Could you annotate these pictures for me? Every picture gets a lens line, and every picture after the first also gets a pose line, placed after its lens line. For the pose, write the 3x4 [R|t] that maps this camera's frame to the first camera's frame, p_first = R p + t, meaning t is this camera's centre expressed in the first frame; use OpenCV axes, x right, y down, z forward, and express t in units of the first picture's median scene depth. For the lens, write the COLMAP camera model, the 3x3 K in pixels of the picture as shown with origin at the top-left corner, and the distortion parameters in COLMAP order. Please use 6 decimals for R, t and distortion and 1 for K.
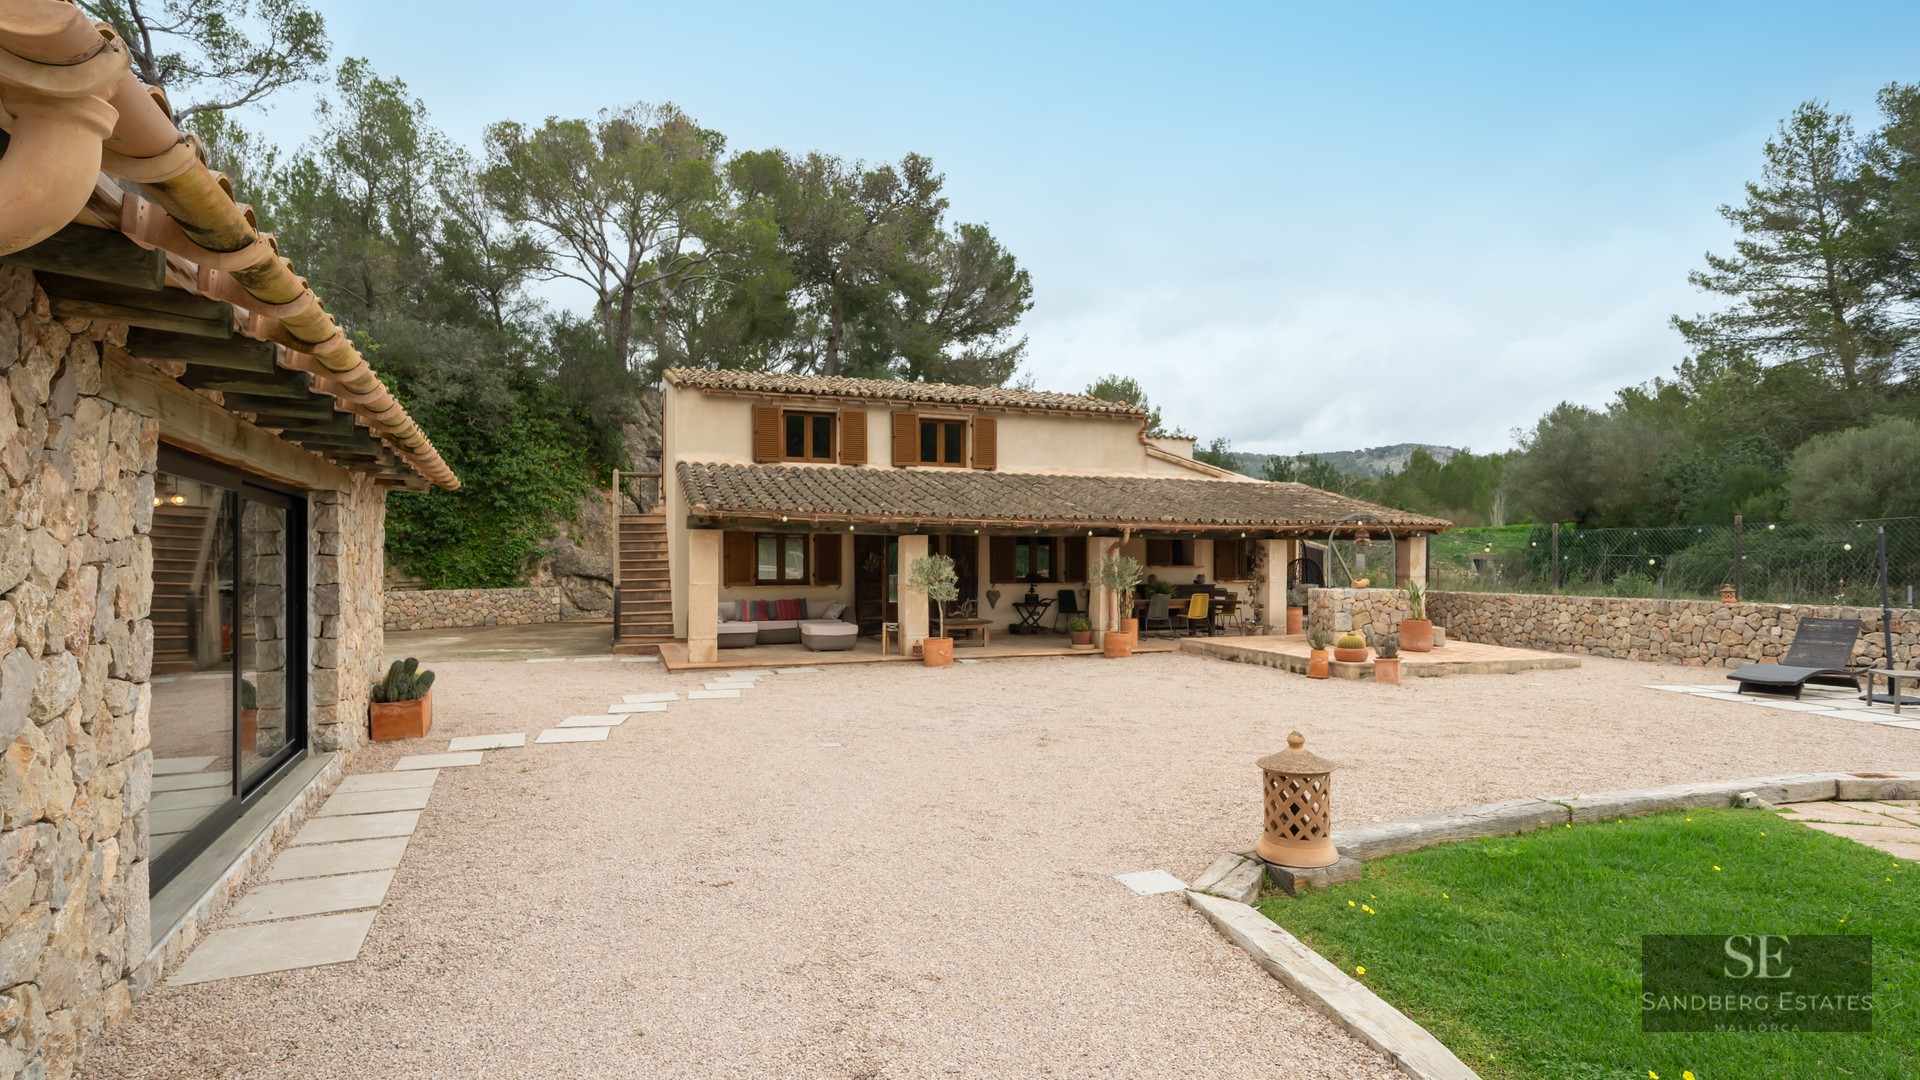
lens RADIAL K [[931.5, 0, 965.9], [0, 931.5, 561.1], [0, 0, 1]] dist [0.001527, 0.000333]
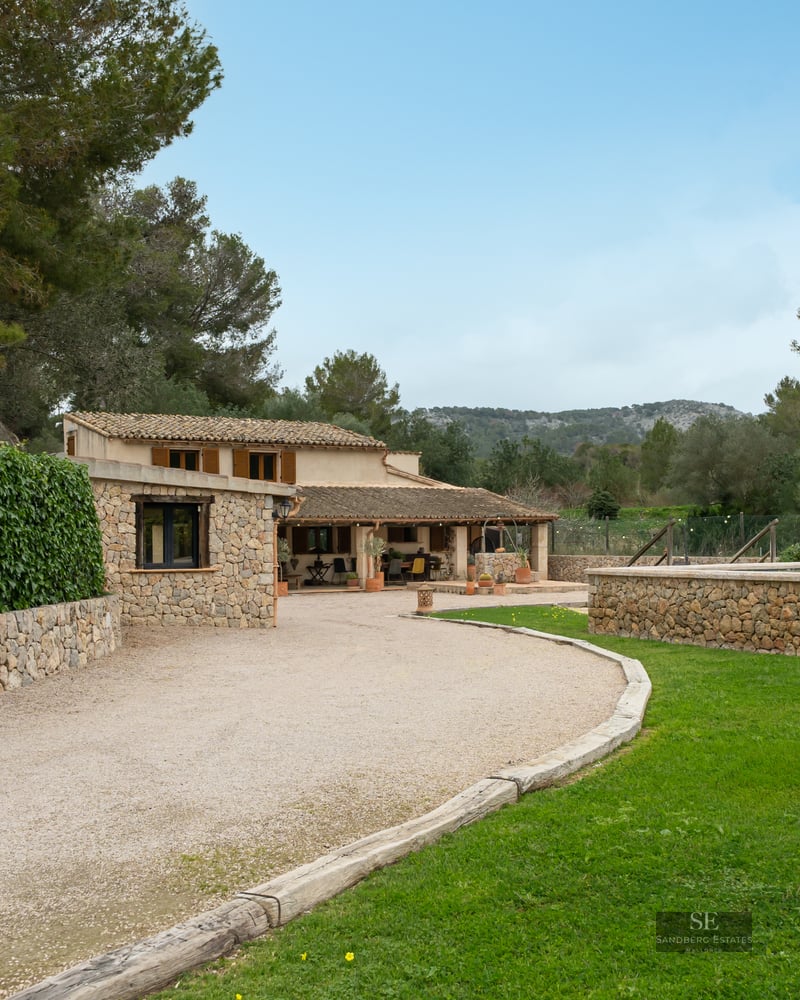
lens RADIAL K [[1095.8, 0, 400.0], [0, 1095.8, 500.0], [0, 0, 1]] dist [0.002590, 0.000177]
pose [[0.979292, -0.004623, 0.202398, -0.176916], [0.011928, 0.999320, -0.034887, -0.001994], [-0.202099, 0.036579, 0.978682, -0.901721]]
